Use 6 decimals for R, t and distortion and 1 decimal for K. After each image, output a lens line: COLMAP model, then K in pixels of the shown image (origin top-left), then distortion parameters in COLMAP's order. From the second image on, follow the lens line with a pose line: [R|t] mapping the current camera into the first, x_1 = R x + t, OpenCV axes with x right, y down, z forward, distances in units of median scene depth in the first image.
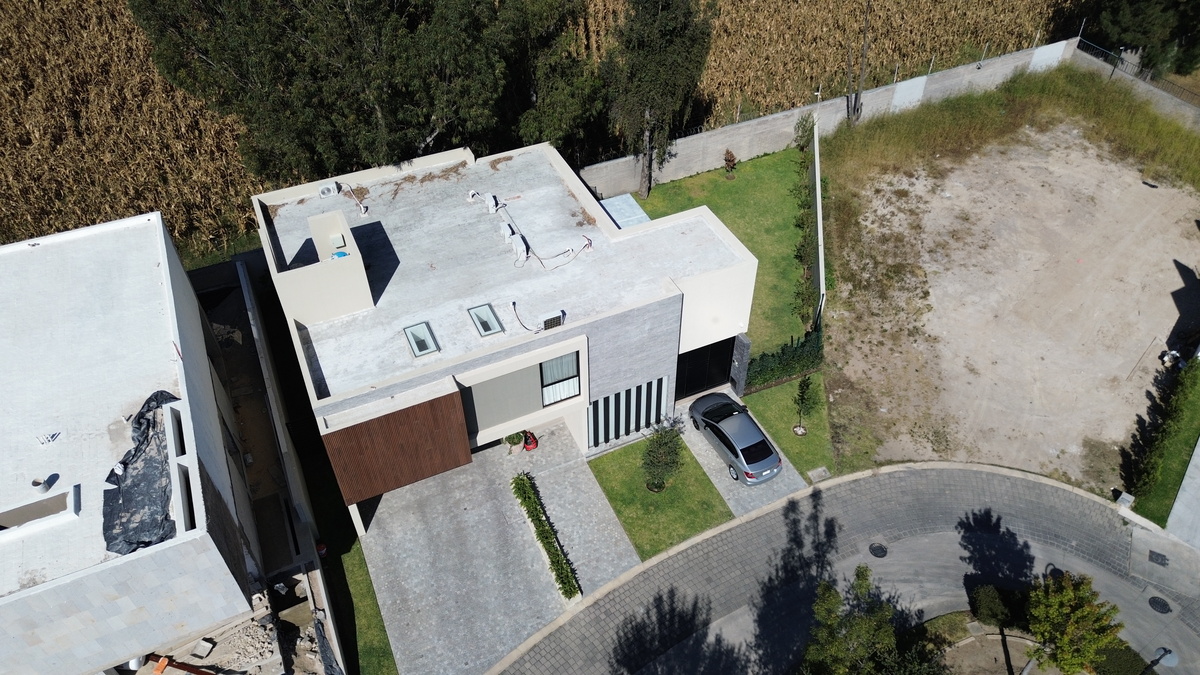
lens RADIAL K [[852.0, 0, 595.7], [0, 852.0, 339.4], [0, 0, 1]] dist [0.068103, -0.063370]
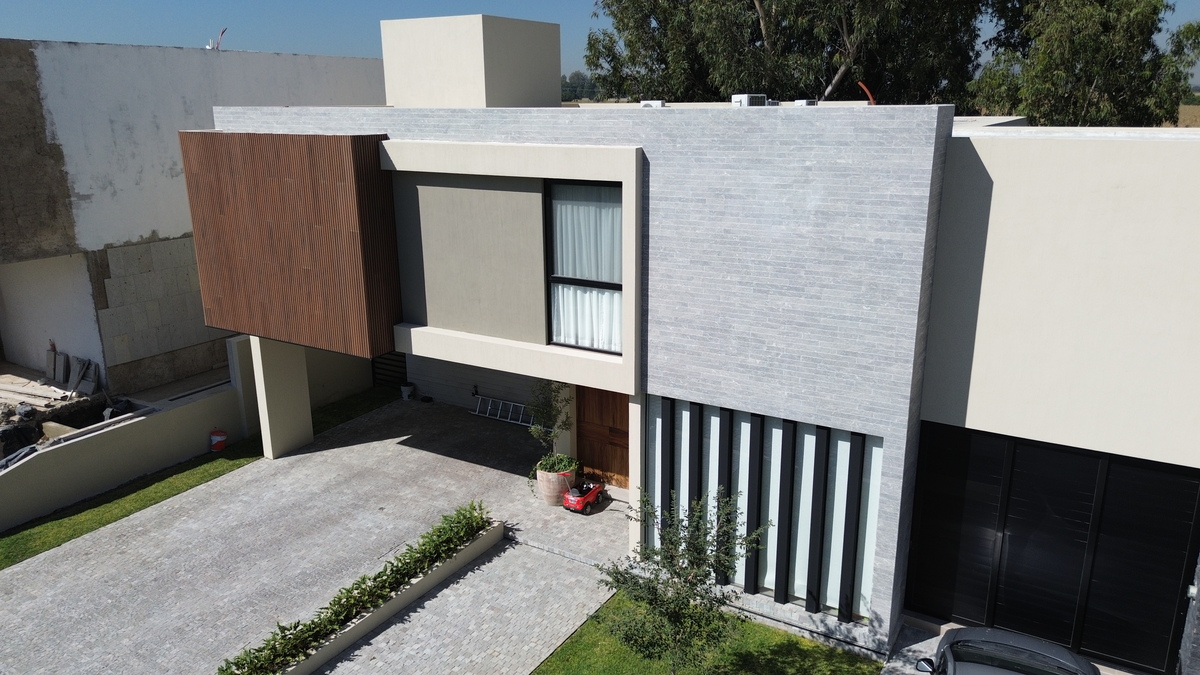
lens RADIAL K [[852.0, 0, 595.4], [0, 852.0, 342.3], [0, 0, 1]] dist [0.068103, -0.063370]
pose [[0.561778, 0.230504, -0.794527, 0.274609], [-0.570429, 0.803515, -0.170216, 0.129123], [0.599180, 0.548845, 0.582883, 0.701223]]
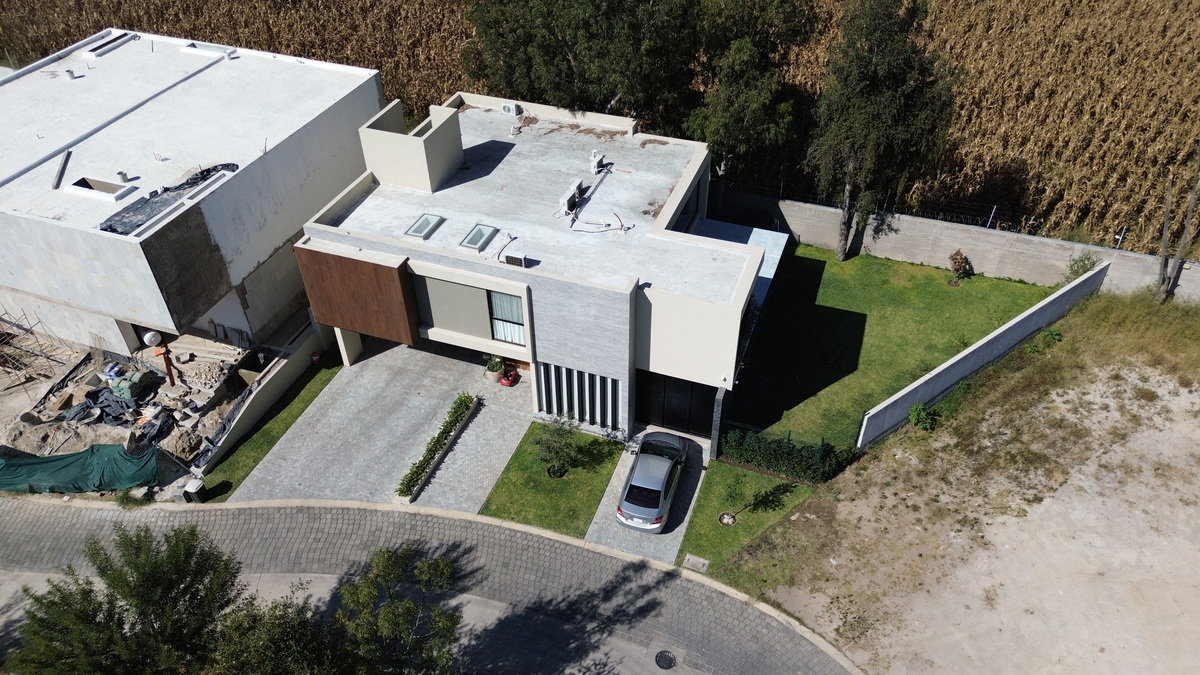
lens RADIAL K [[852.0, 0, 596.8], [0, 852.0, 340.3], [0, 0, 1]] dist [0.068103, -0.063370]
pose [[0.713407, 0.453201, -0.534471, 0.545951], [-0.481457, 0.871188, 0.096074, -0.074982], [0.509166, 0.188785, 0.839708, 0.168936]]
